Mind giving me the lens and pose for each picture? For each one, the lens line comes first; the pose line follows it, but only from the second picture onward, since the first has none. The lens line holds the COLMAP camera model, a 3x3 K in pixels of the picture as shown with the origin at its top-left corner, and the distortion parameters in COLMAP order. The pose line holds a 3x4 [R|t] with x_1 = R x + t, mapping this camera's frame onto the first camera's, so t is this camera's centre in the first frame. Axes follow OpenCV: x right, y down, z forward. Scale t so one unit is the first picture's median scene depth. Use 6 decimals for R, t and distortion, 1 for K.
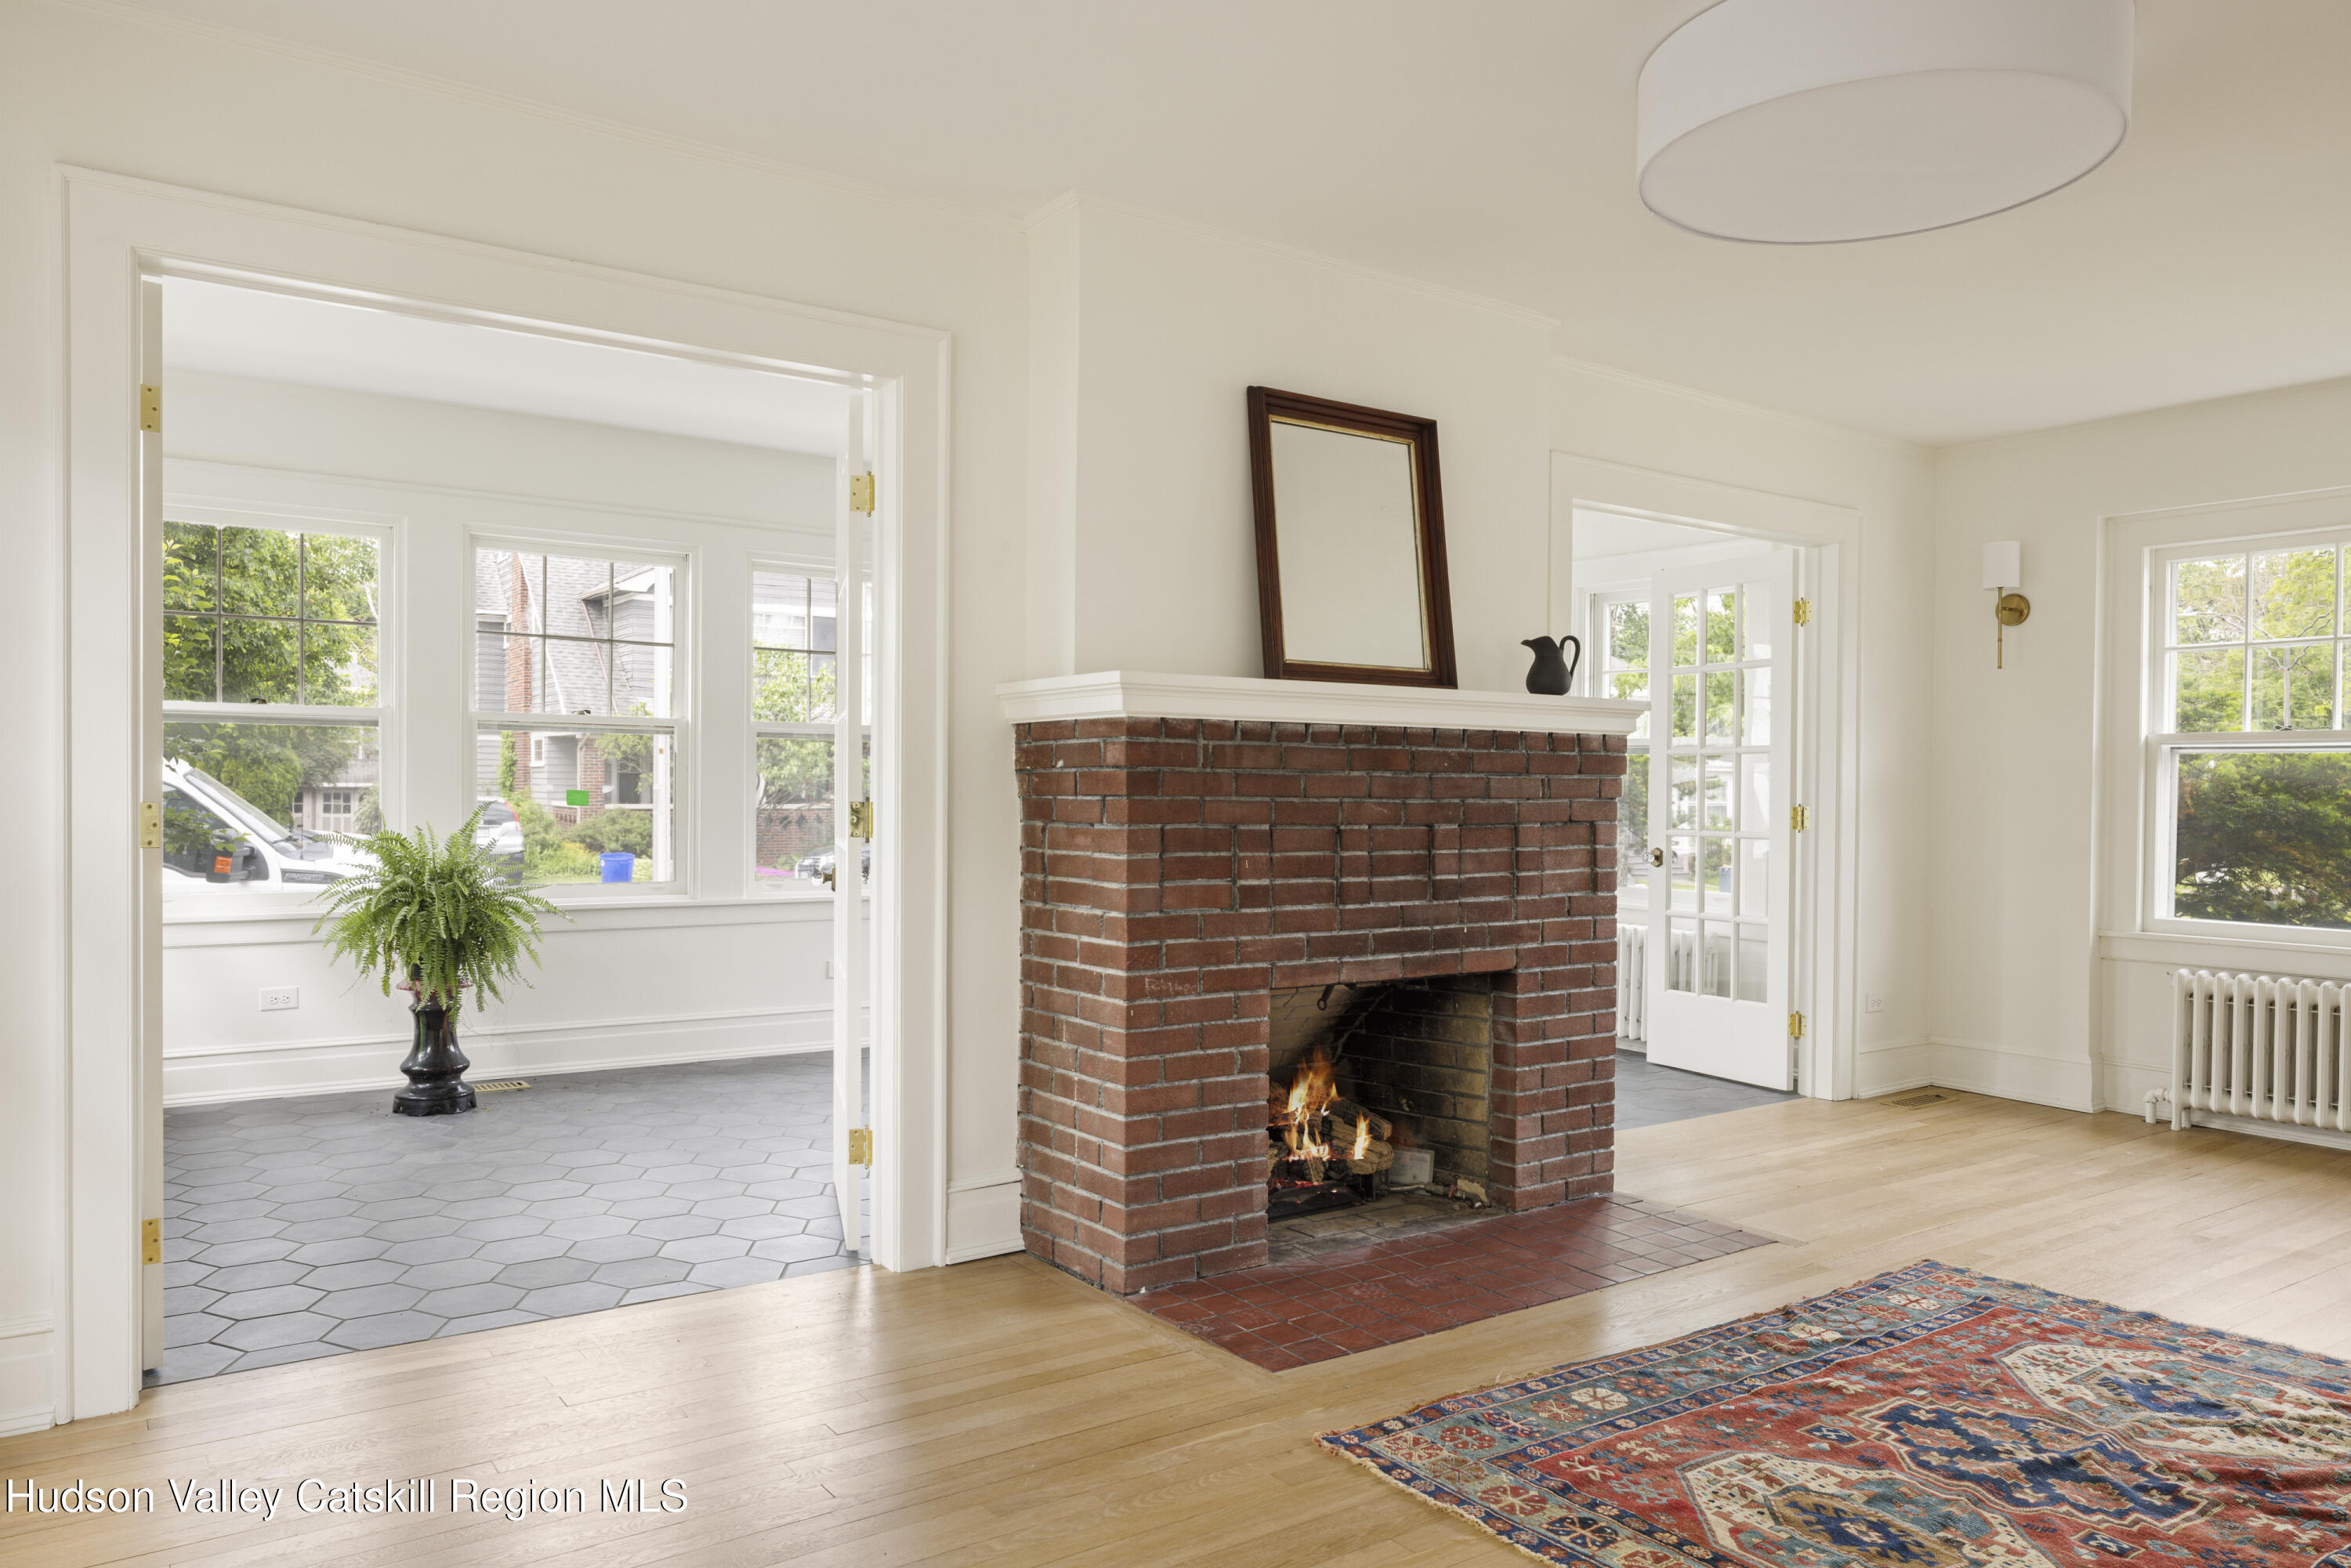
lens RADIAL K [[1586.9, 0, 1173.1], [0, 1586.9, 801.3], [0, 0, 1]] dist [-0.008533, 0.003980]
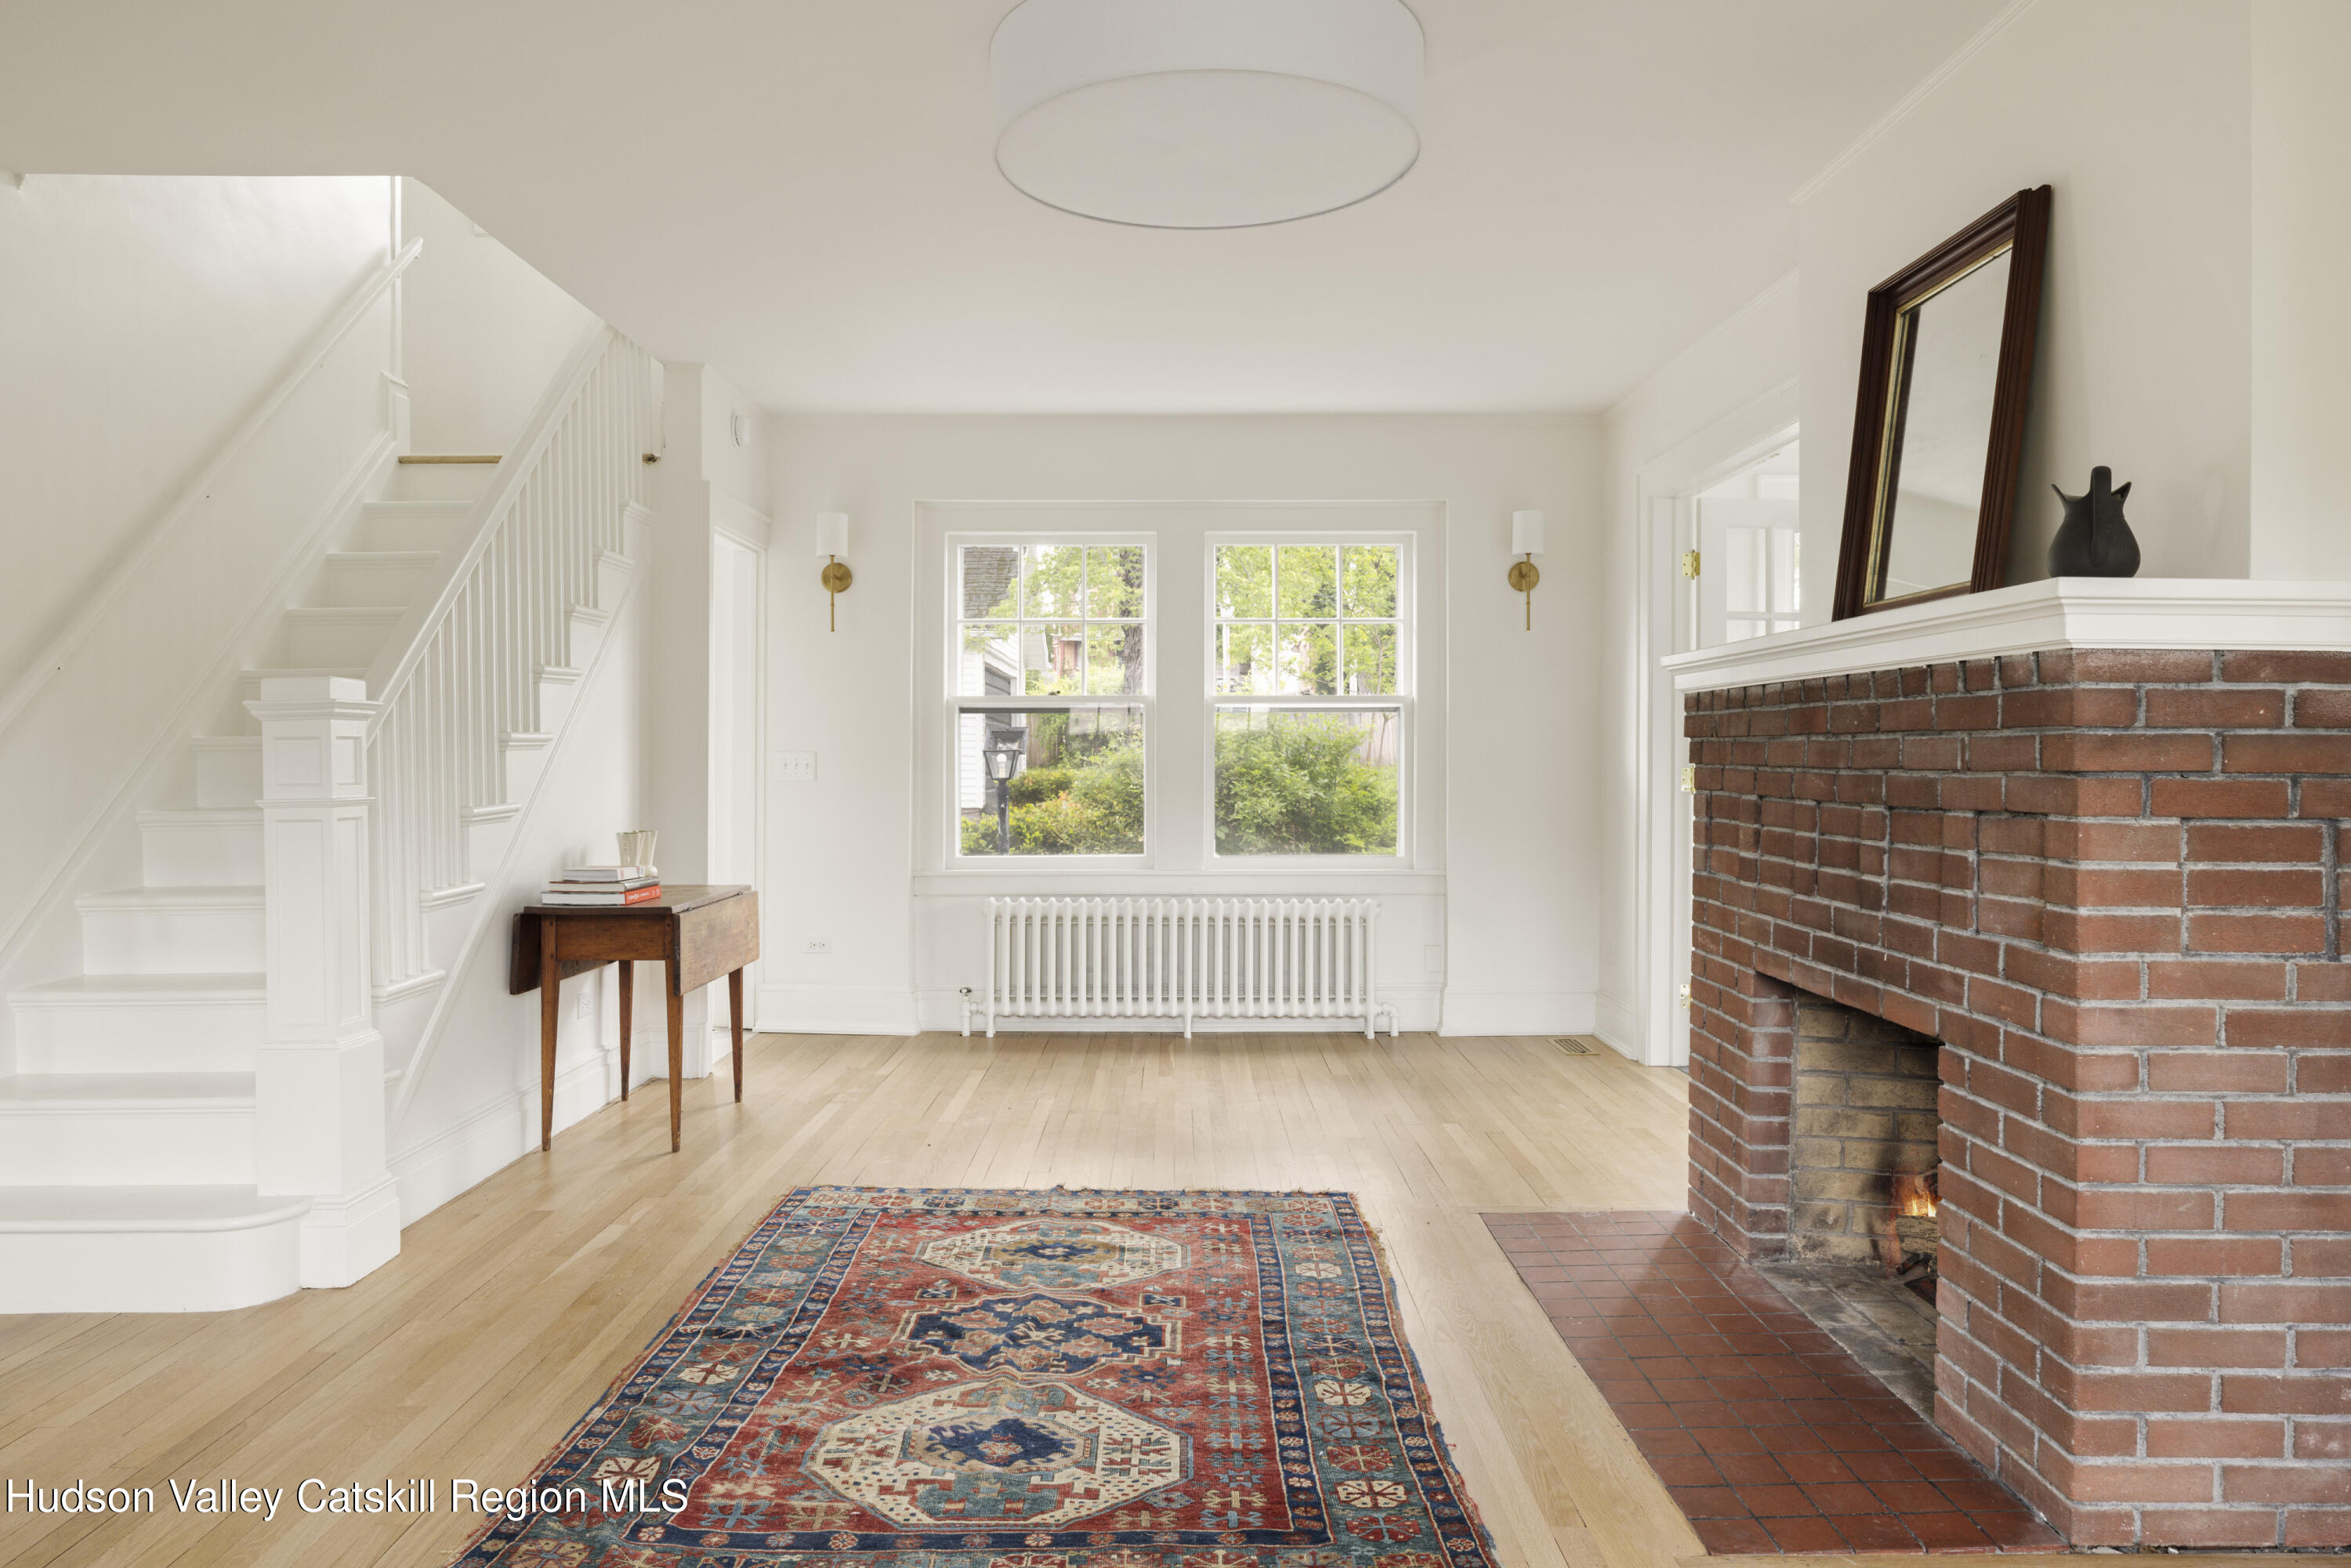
lens RADIAL K [[1586.9, 0, 1145.4], [0, 1586.9, 746.7], [0, 0, 1]] dist [-0.008533, 0.003980]
pose [[-0.588667, -0.011811, -0.808290, 1.002451], [-0.012028, 0.999911, -0.005852, -0.004185], [0.808286, 0.006277, -0.588756, 1.219930]]
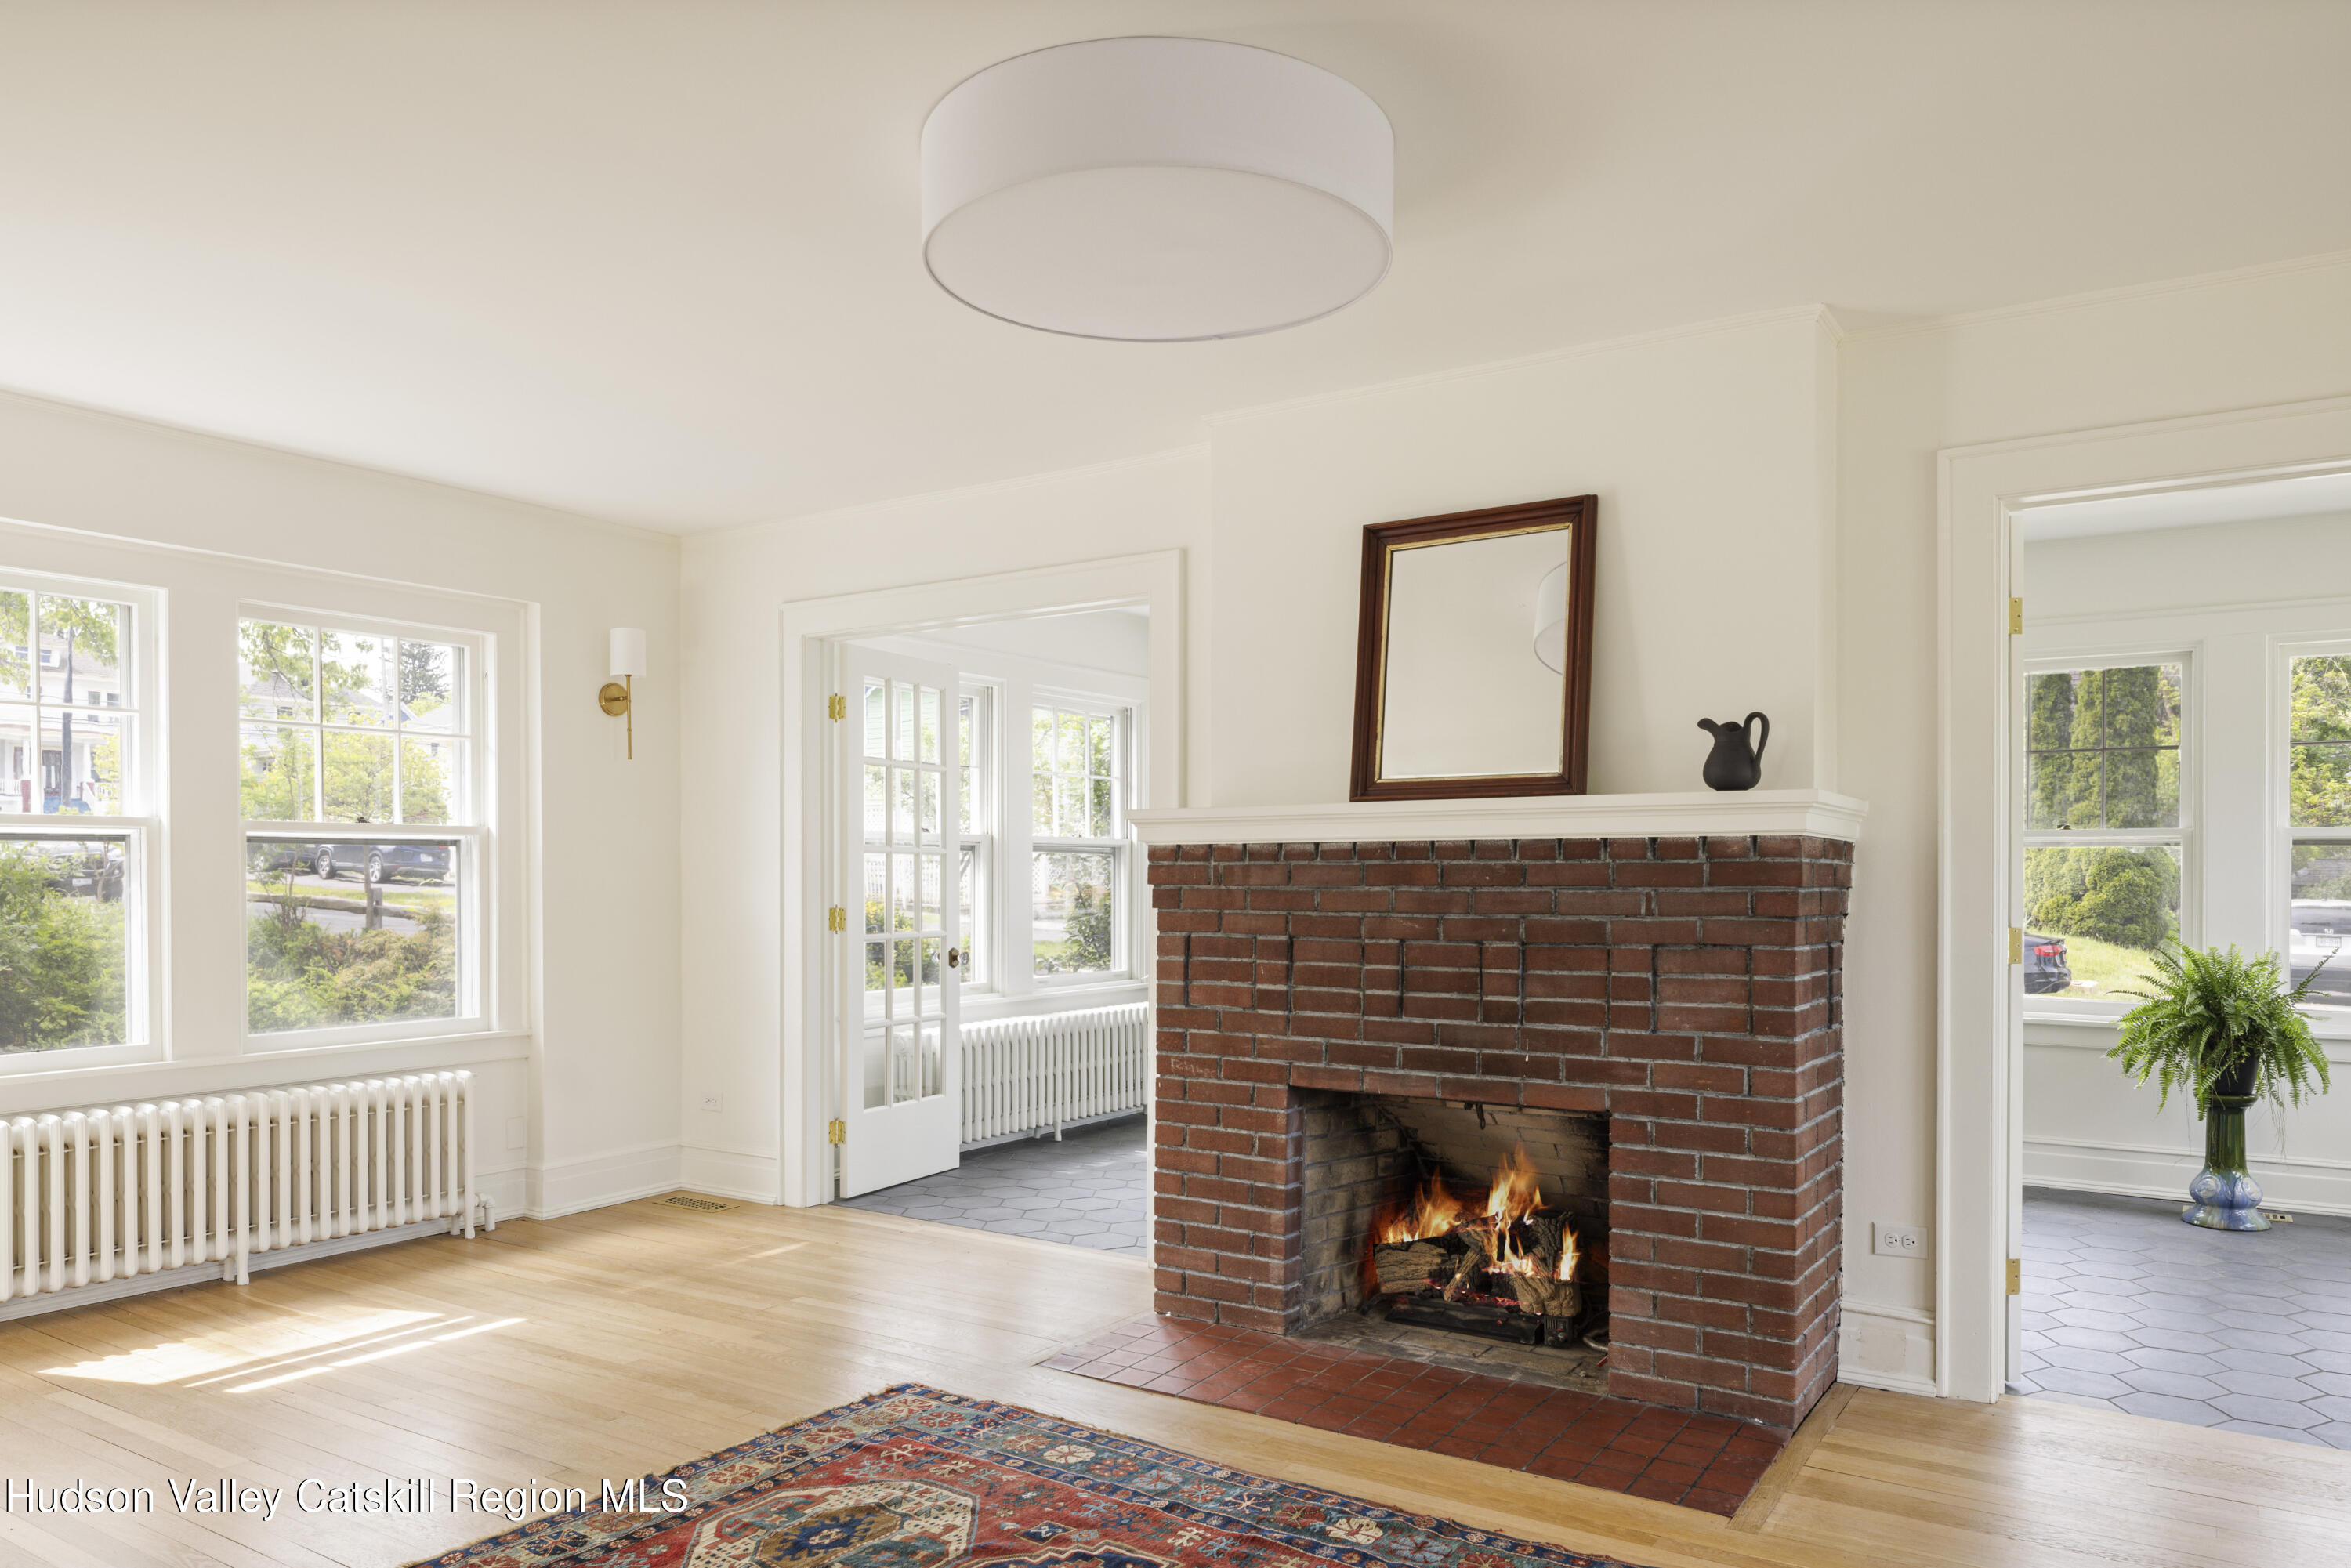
lens RADIAL K [[1586.9, 0, 1154.5], [0, 1586.9, 884.9], [0, 0, 1]] dist [-0.008533, 0.003980]
pose [[0.361728, -0.005867, -0.932265, 1.021086], [-0.006298, 0.999942, -0.008737, -0.010205], [0.932263, 0.009032, 0.361670, 0.498205]]
